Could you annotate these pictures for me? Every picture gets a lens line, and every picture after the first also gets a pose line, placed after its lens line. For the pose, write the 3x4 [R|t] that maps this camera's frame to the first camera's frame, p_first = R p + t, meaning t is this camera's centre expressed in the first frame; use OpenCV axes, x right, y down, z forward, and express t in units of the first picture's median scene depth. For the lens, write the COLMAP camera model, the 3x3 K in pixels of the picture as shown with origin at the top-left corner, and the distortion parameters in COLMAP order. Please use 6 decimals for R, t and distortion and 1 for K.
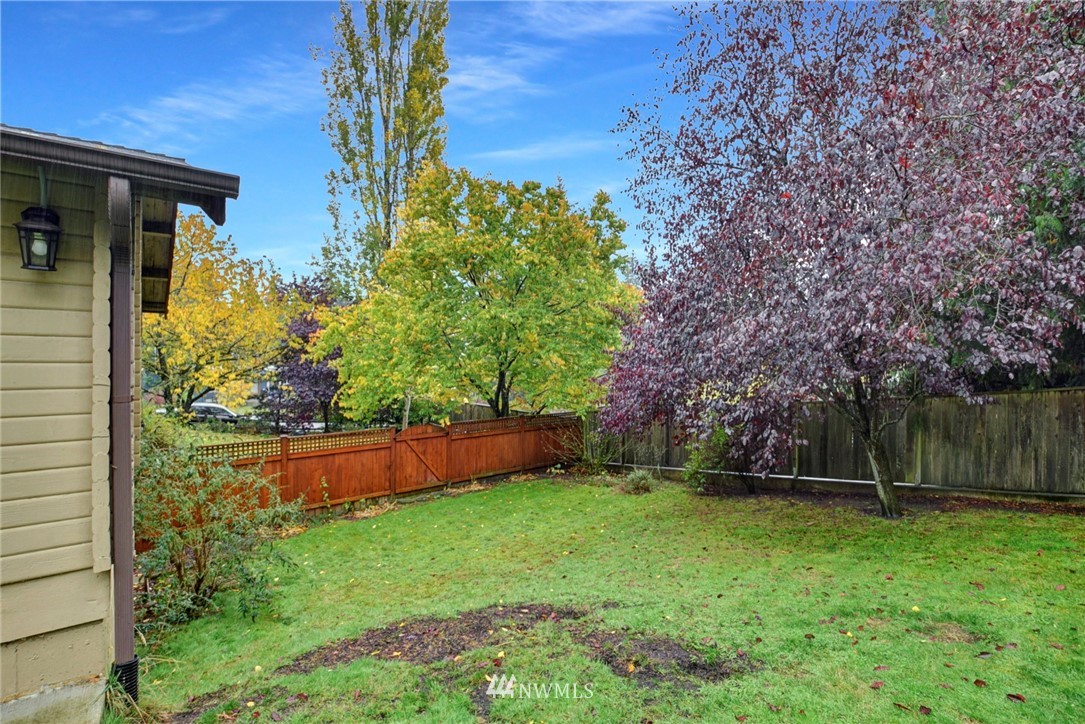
lens RADIAL K [[476.7, 0, 539.4], [0, 476.7, 357.2], [0, 0, 1]] dist [0.000328, -0.000377]
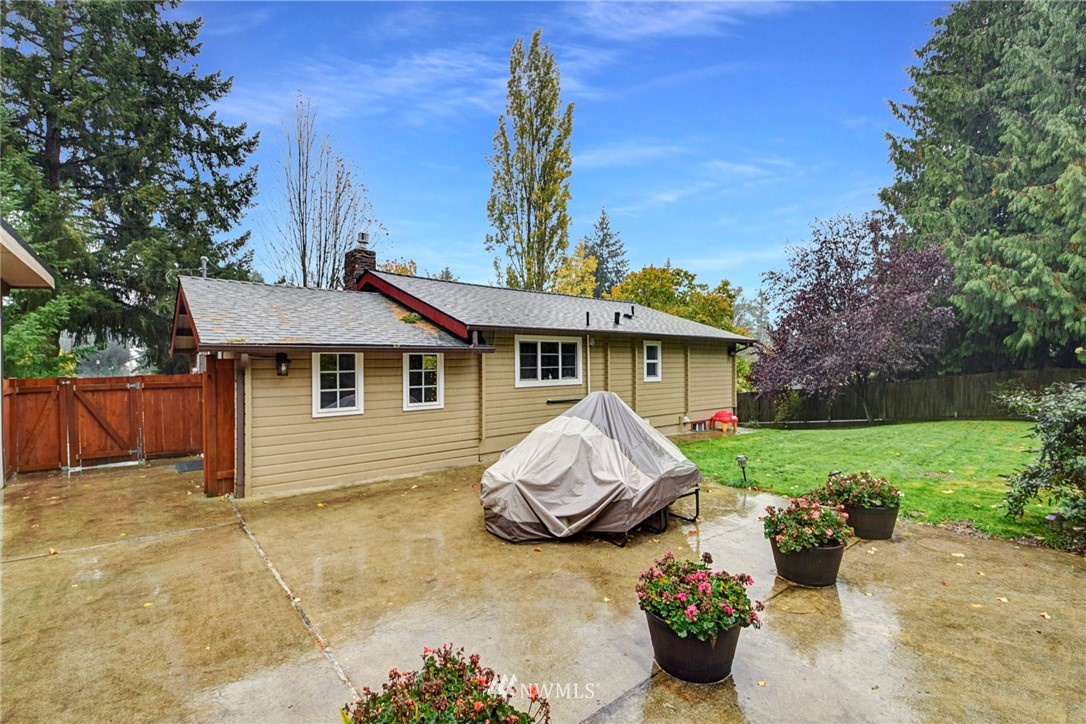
lens RADIAL K [[477.1, 0, 539.9], [0, 477.1, 357.2], [0, 0, 1]] dist [0.000328, -0.000377]
pose [[0.999947, -0.007992, 0.006462, -1.067936], [0.008031, 0.999950, -0.006006, -0.049275], [-0.006413, 0.006058, 0.999961, -1.560115]]
